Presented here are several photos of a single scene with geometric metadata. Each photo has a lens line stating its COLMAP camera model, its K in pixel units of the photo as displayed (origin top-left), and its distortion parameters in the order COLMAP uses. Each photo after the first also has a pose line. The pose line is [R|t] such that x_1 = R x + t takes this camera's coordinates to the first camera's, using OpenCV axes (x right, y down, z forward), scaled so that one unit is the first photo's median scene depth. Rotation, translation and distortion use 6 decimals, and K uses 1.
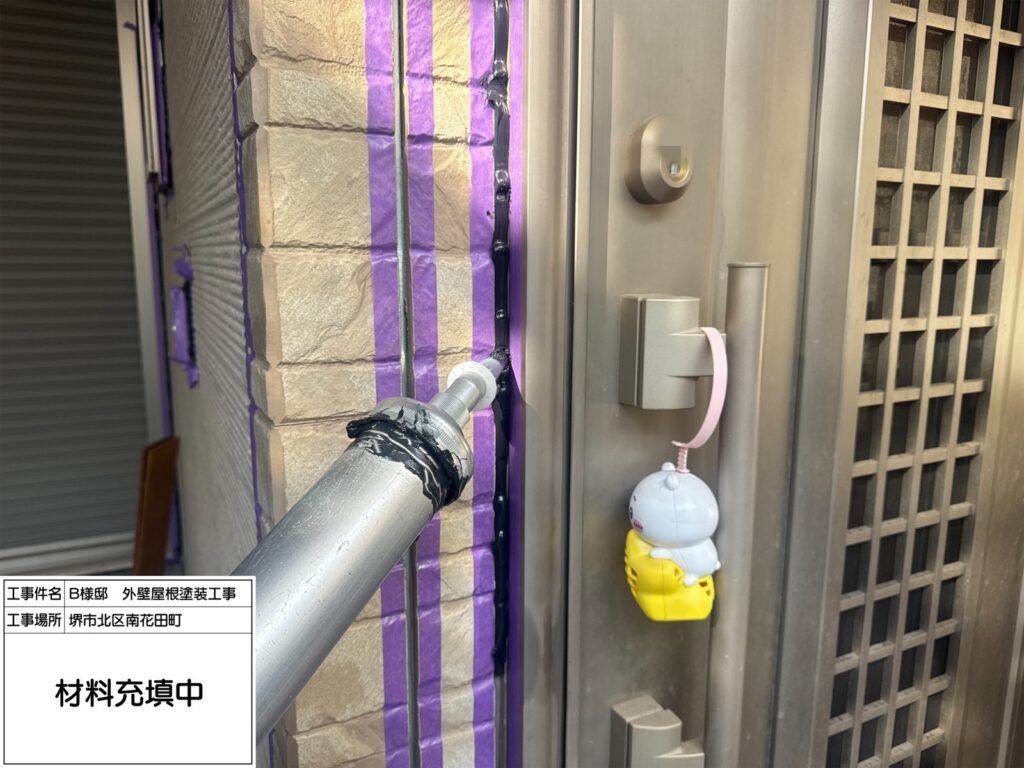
lens RADIAL K [[743.1, 0, 513.7], [0, 743.1, 381.7], [0, 0, 1]] dist [0.011538, -0.029232]
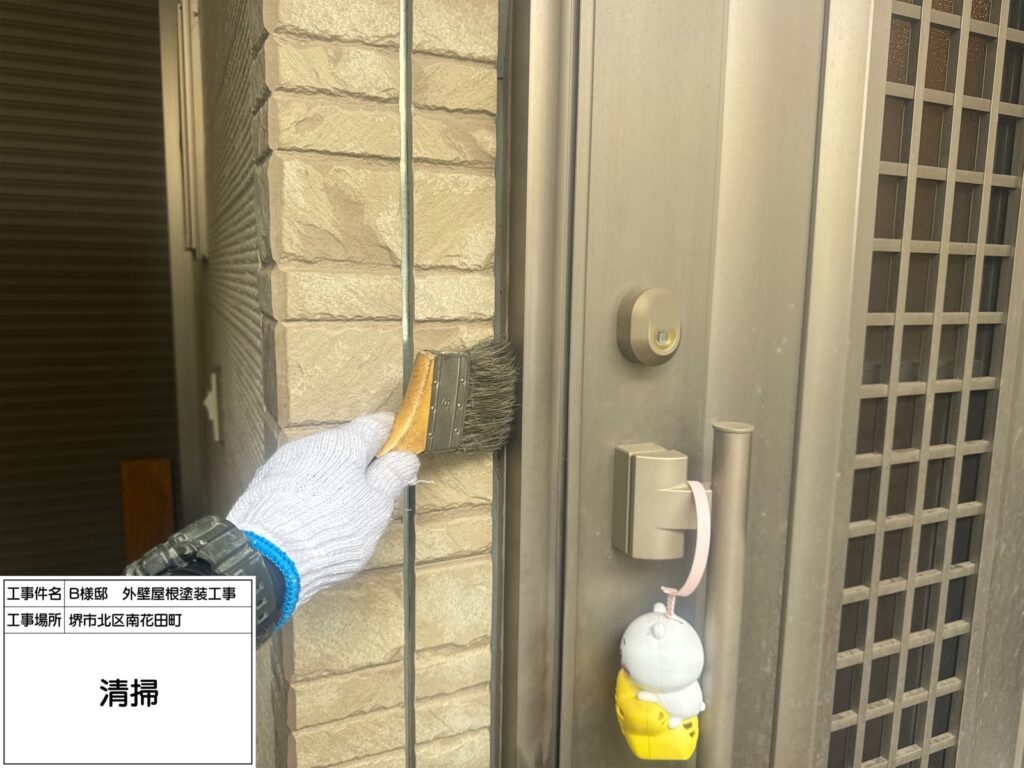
lens RADIAL K [[743.1, 0, 513.4], [0, 743.1, 383.3], [0, 0, 1]] dist [0.011538, -0.029232]
pose [[0.999028, 0.017870, -0.040307, 0.042353], [-0.018786, 0.999571, -0.022451, -0.182748], [0.039889, 0.023187, 0.998935, -0.069794]]
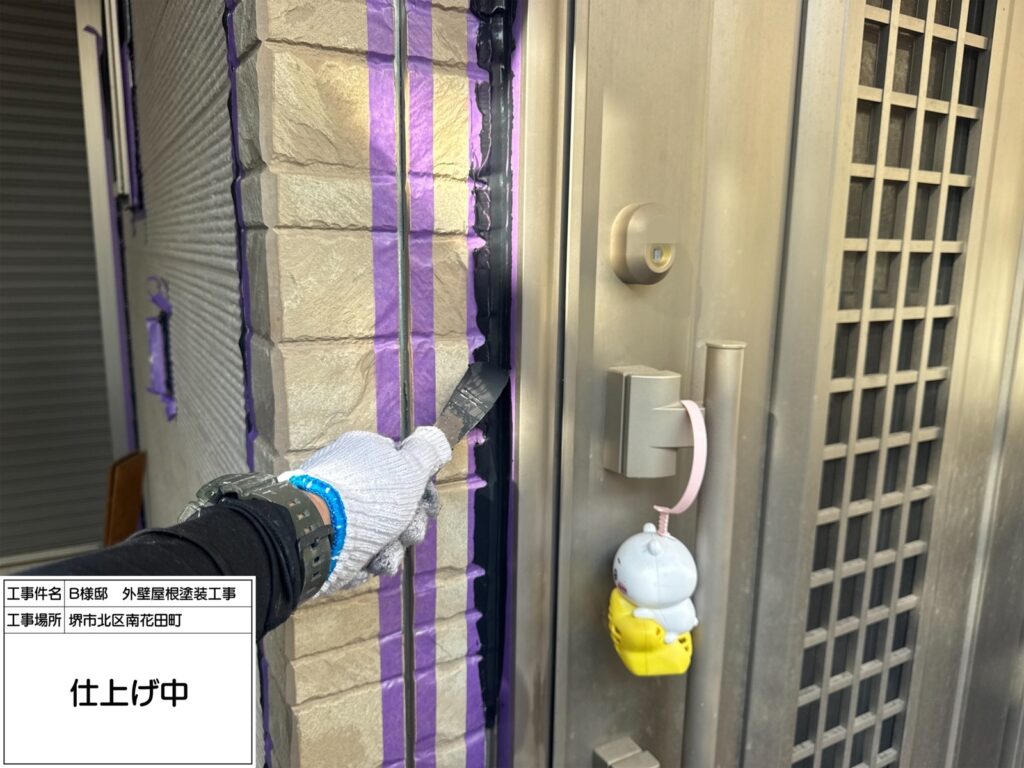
lens RADIAL K [[743.1, 0, 513.4], [0, 743.1, 386.7], [0, 0, 1]] dist [0.011538, -0.029232]
pose [[0.998663, 0.001015, 0.051678, -0.042556], [-0.002032, 0.999805, 0.019639, -0.112289], [-0.051648, -0.019717, 0.998471, -0.046701]]
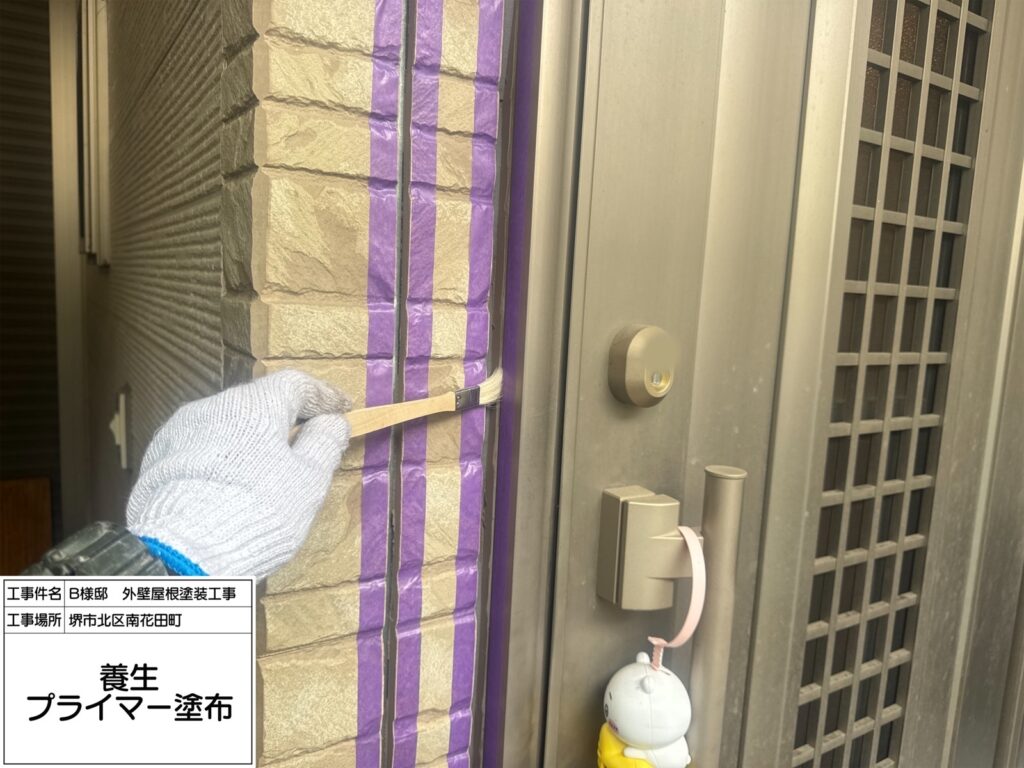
lens RADIAL K [[743.1, 0, 514.8], [0, 743.1, 380.4], [0, 0, 1]] dist [0.011538, -0.029232]
pose [[0.994099, 0.033192, 0.103271, -0.083265], [-0.029020, 0.998711, -0.041639, -0.223726], [-0.104520, 0.038396, 0.993781, -0.000888]]
